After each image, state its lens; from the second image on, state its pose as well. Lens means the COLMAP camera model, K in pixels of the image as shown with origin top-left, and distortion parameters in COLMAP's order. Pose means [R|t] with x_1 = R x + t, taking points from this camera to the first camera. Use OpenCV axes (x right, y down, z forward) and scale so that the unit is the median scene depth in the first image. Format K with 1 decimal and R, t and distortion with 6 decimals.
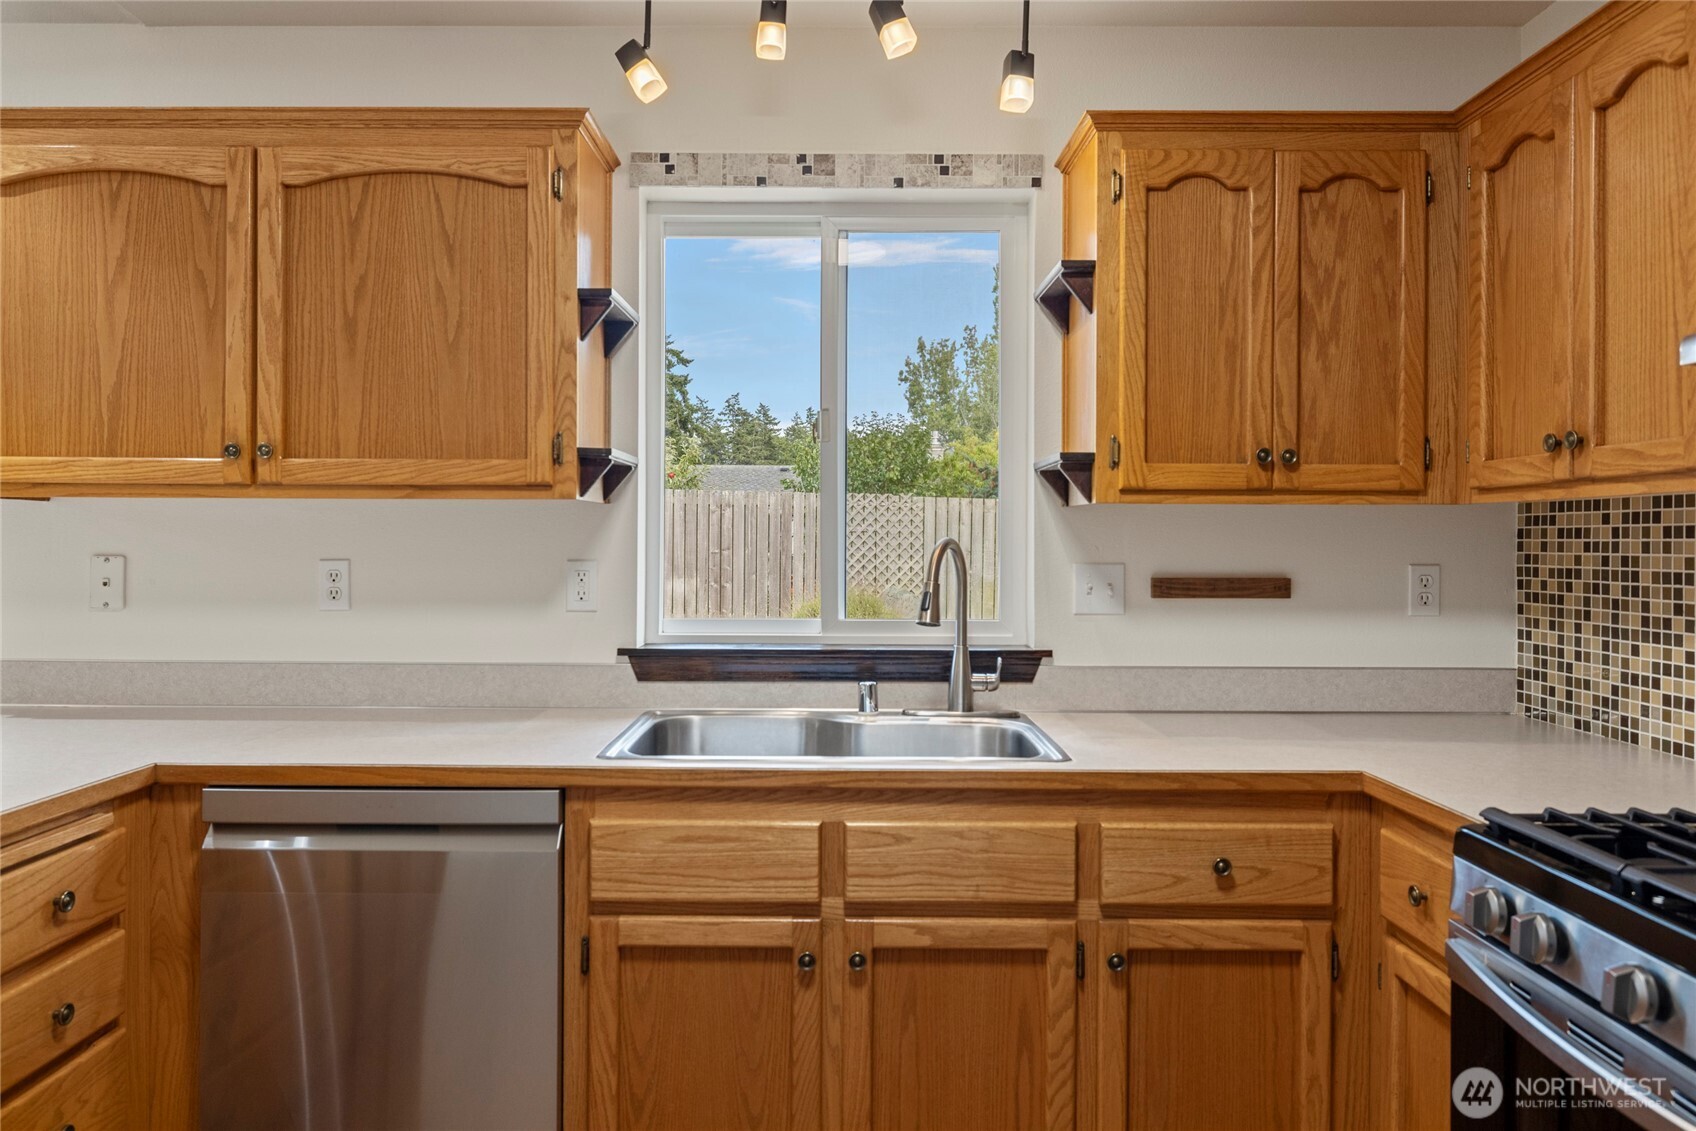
lens RADIAL K [[1152.4, 0, 847.7], [0, 1152.4, 541.6], [0, 0, 1]] dist [0.005005, -0.004565]
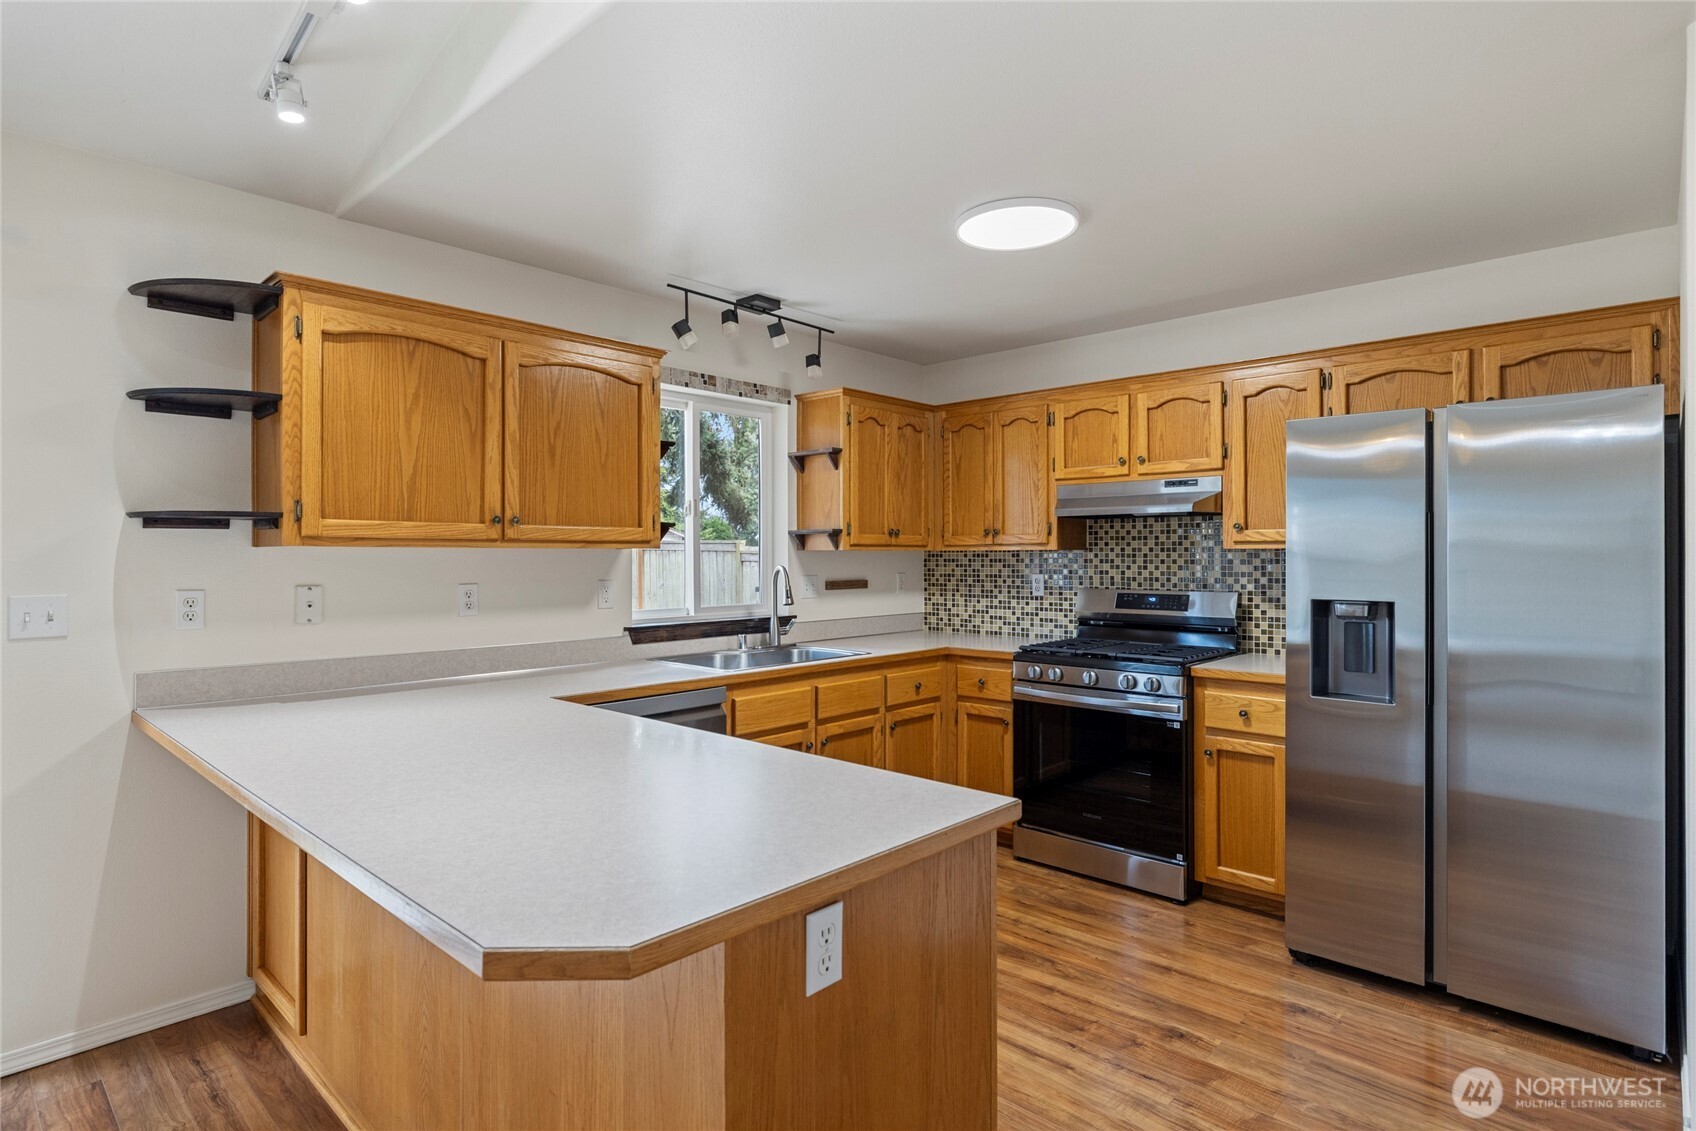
lens RADIAL K [[872.5, 0, 846.0], [0, 872.5, 553.4], [0, 0, 1]] dist [-0.001462, 0.003454]
pose [[0.680317, -0.003958, 0.732907, -1.101437], [0.005887, 0.999983, -0.000064, -0.026411], [-0.732894, 0.004358, 0.680328, -0.233913]]
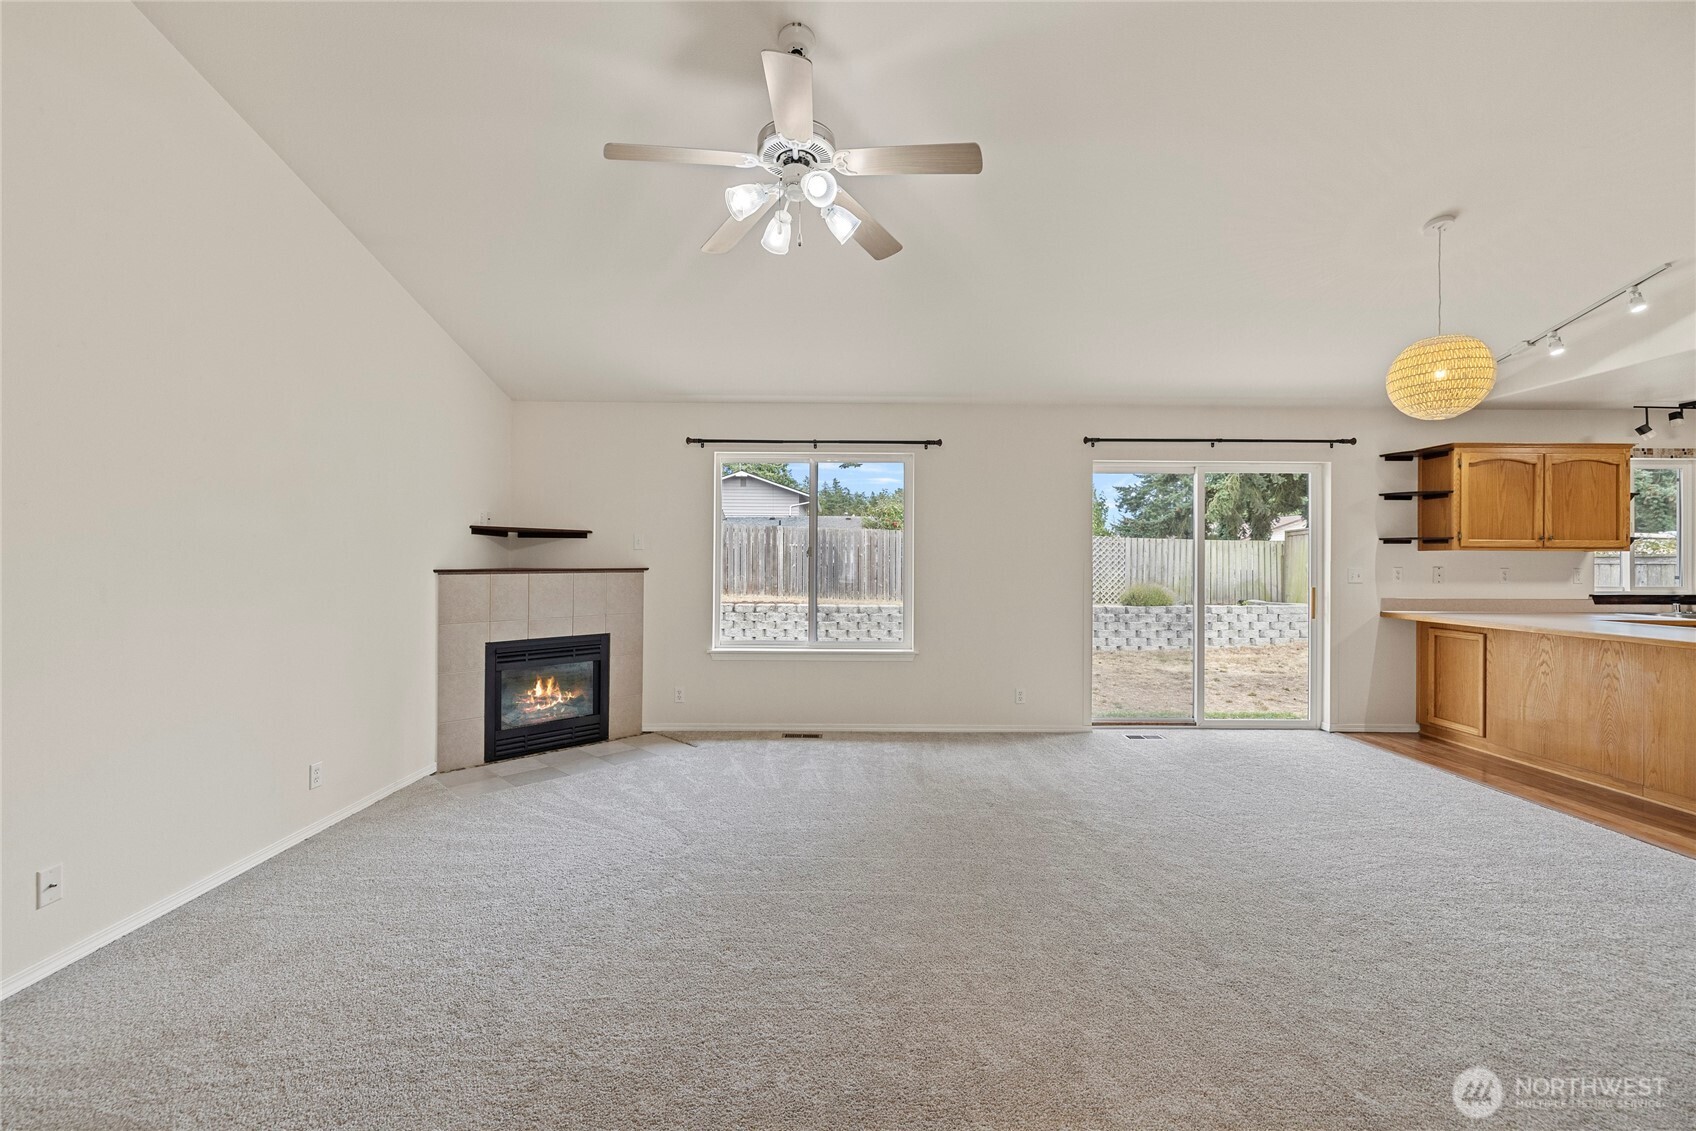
lens RADIAL K [[717.1, 0, 839.7], [0, 717.1, 557.0], [0, 0, 1]] dist [0.002575, -0.000517]
pose [[0.999853, 0.000353, 0.017166, -2.726105], [-0.000291, 0.999993, -0.003618, -0.010322], [-0.017167, 0.003612, 0.999846, -1.191241]]
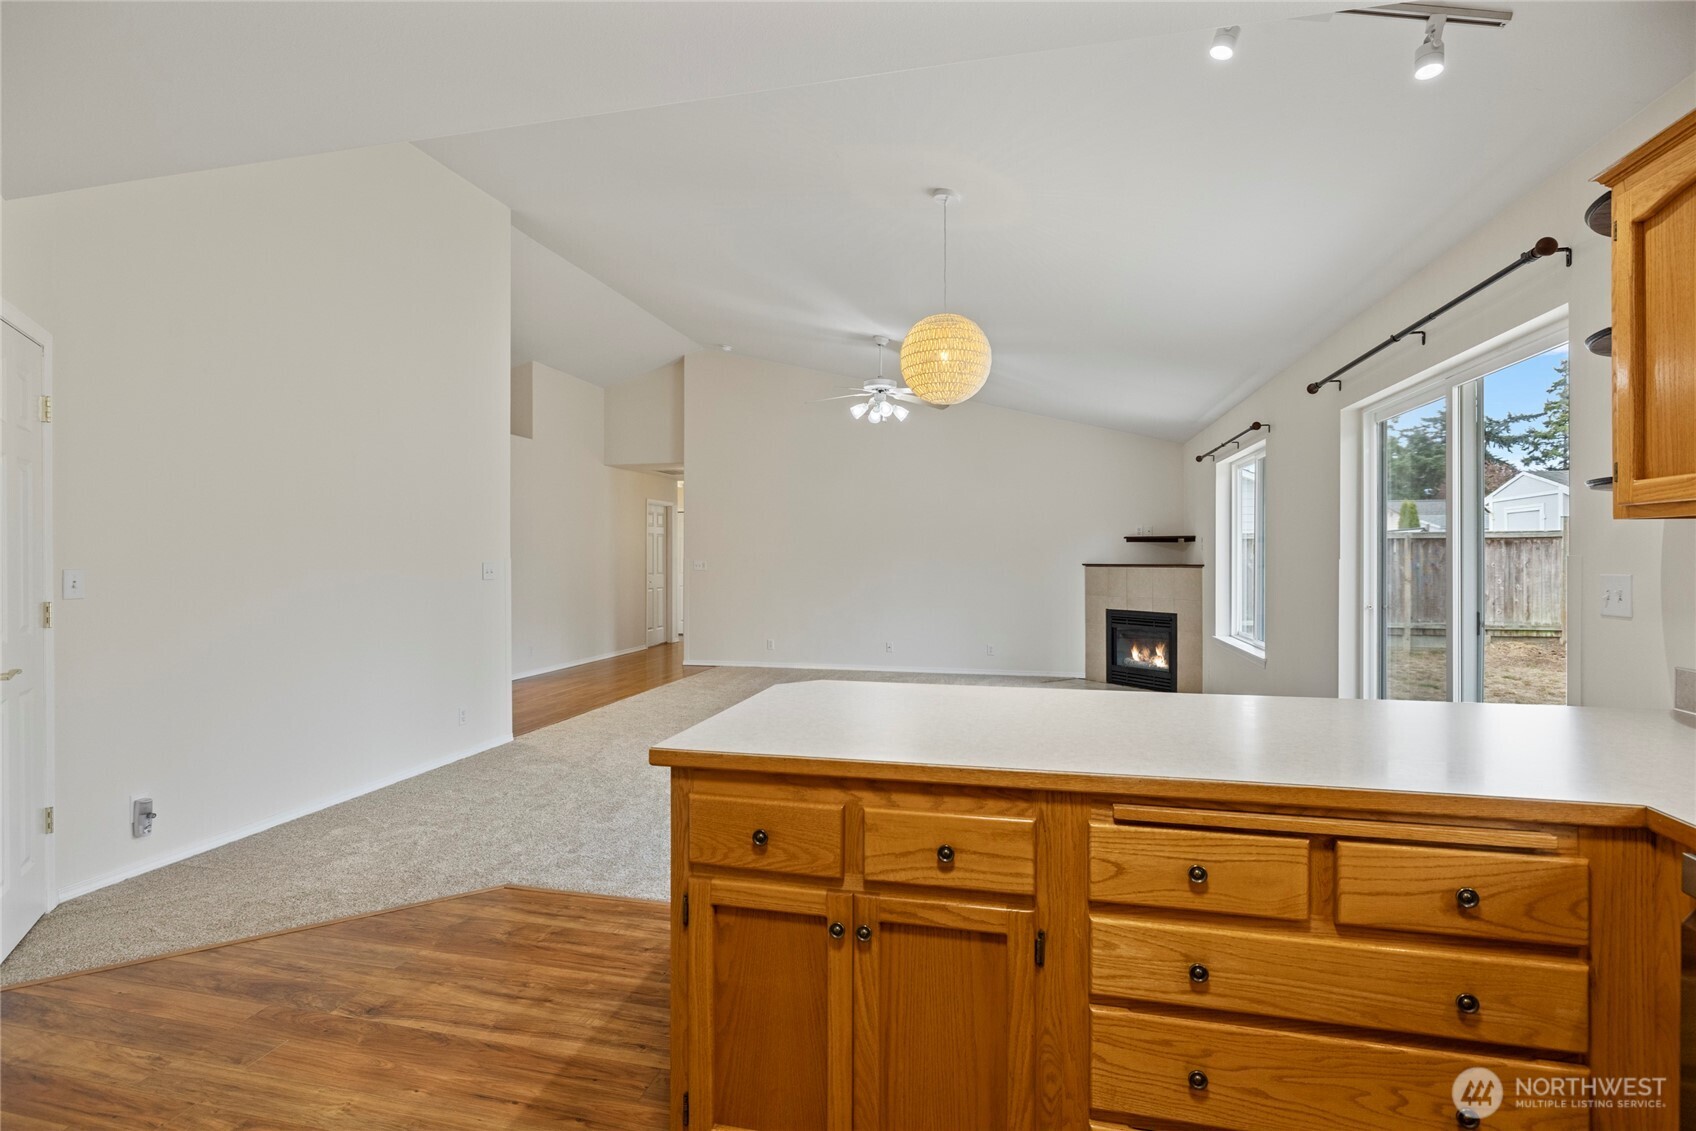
lens RADIAL K [[800.3, 0, 837.4], [0, 800.3, 560.0], [0, 0, 1]] dist [-0.000411, 0.000790]
pose [[-0.232418, -0.000612, -0.972616, 0.135157], [-0.000565, 1.000000, -0.000494, 0.000098], [0.972616, 0.000434, -0.232418, 0.455327]]
